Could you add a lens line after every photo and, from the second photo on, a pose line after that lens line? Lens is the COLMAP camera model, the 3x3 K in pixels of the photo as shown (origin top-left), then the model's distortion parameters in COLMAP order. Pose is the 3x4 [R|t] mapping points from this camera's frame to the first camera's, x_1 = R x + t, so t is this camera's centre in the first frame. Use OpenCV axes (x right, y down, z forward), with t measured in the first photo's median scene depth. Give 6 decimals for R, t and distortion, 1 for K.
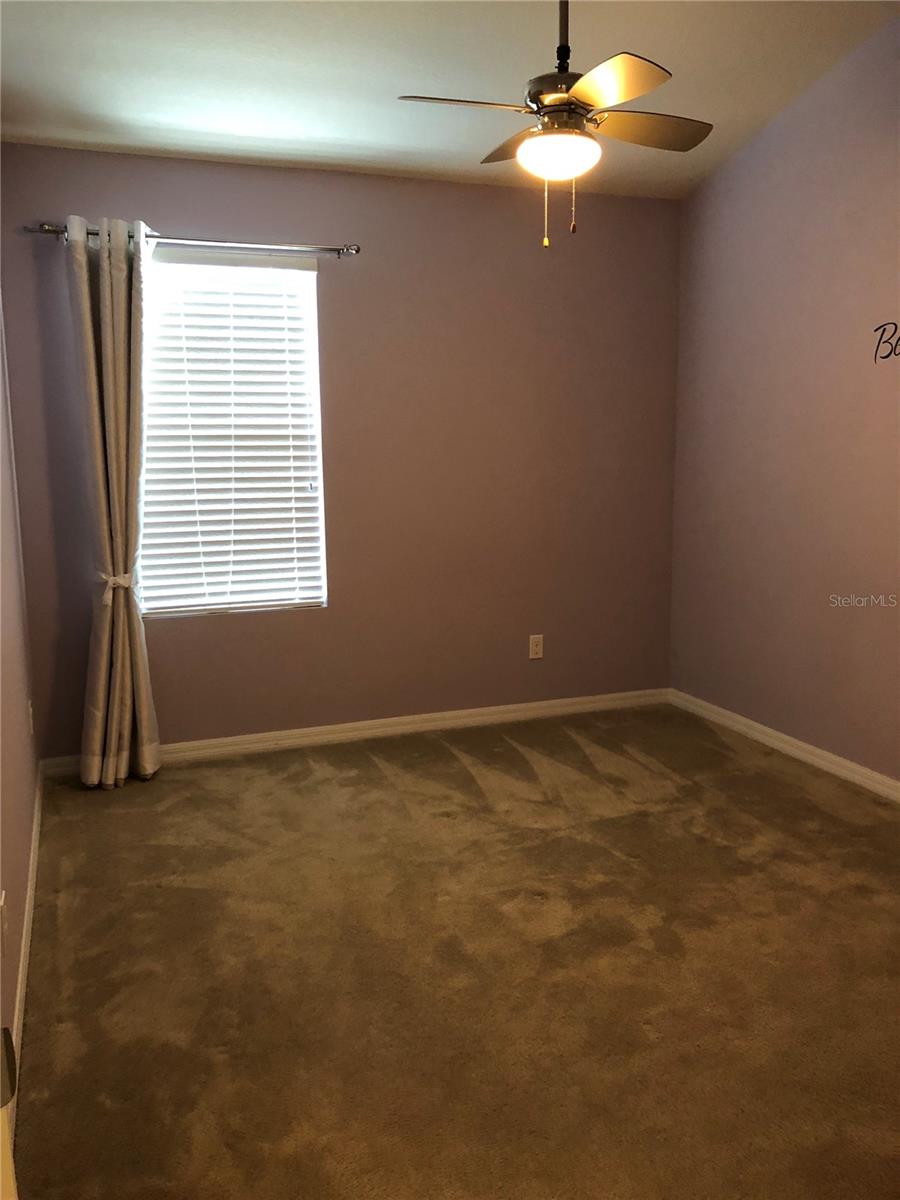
lens RADIAL K [[975.2, 0, 448.9], [0, 975.2, 596.6], [0, 0, 1]] dist [0.023346, -0.037140]
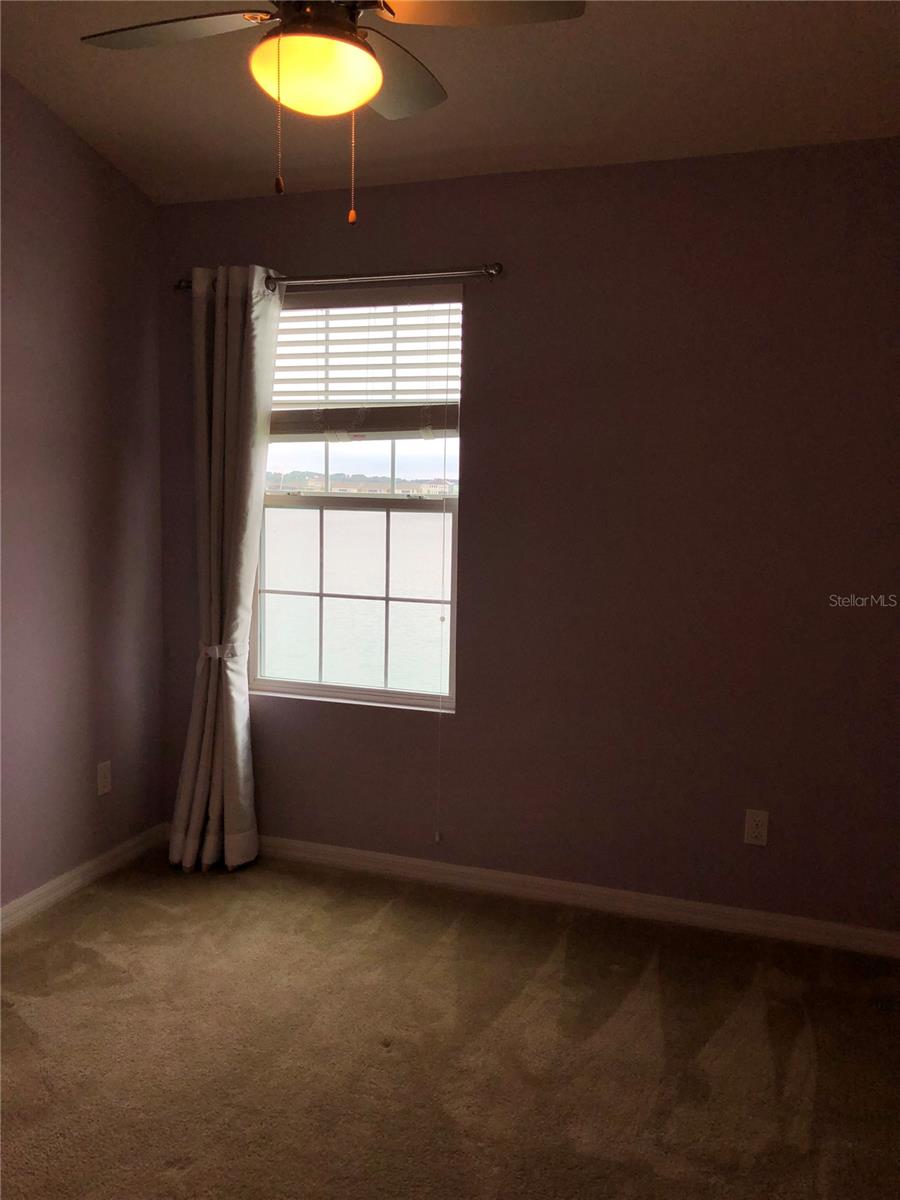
lens RADIAL K [[975.2, 0, 451.0], [0, 975.2, 602.3], [0, 0, 1]] dist [0.023346, -0.037140]
pose [[0.768097, 0.099576, -0.632544, 0.417303], [-0.129908, 0.991525, -0.001659, -0.090810], [0.627017, 0.083447, 0.774523, 0.419807]]
